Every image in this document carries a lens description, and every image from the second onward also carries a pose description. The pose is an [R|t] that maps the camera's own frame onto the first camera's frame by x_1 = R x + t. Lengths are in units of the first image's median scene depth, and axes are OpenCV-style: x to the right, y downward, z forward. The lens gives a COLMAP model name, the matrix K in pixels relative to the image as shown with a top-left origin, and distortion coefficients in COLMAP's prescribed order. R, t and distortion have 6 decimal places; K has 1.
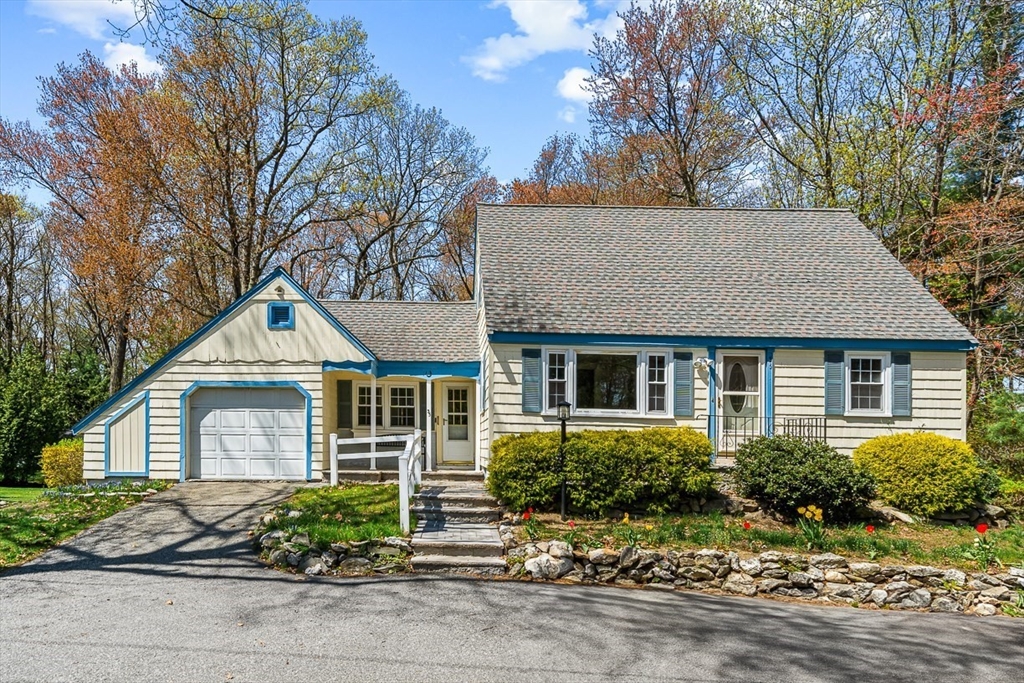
lens RADIAL K [[544.4, 0, 511.7], [0, 544.4, 430.8], [0, 0, 1]] dist [0.001399, -0.000047]
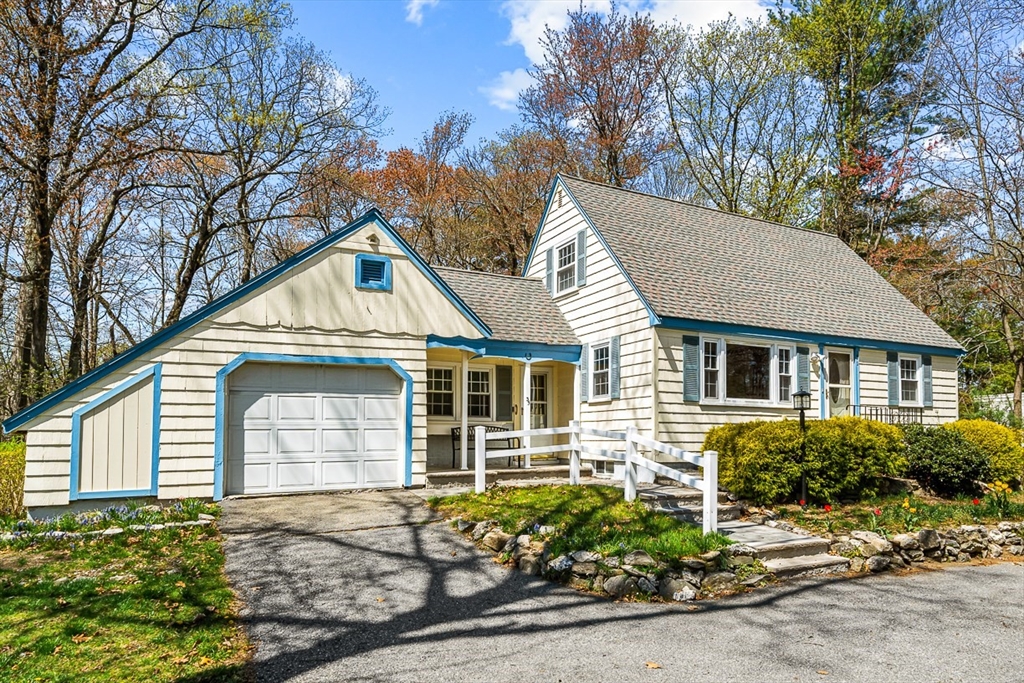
lens RADIAL K [[558.7, 0, 514.0], [0, 558.7, 399.2], [0, 0, 1]] dist [0.002619, -0.000017]
pose [[0.900752, 0.009194, 0.434236, -0.587542], [0.007134, 0.999328, -0.035959, -0.004092], [-0.434275, 0.035488, 0.900081, 0.215351]]
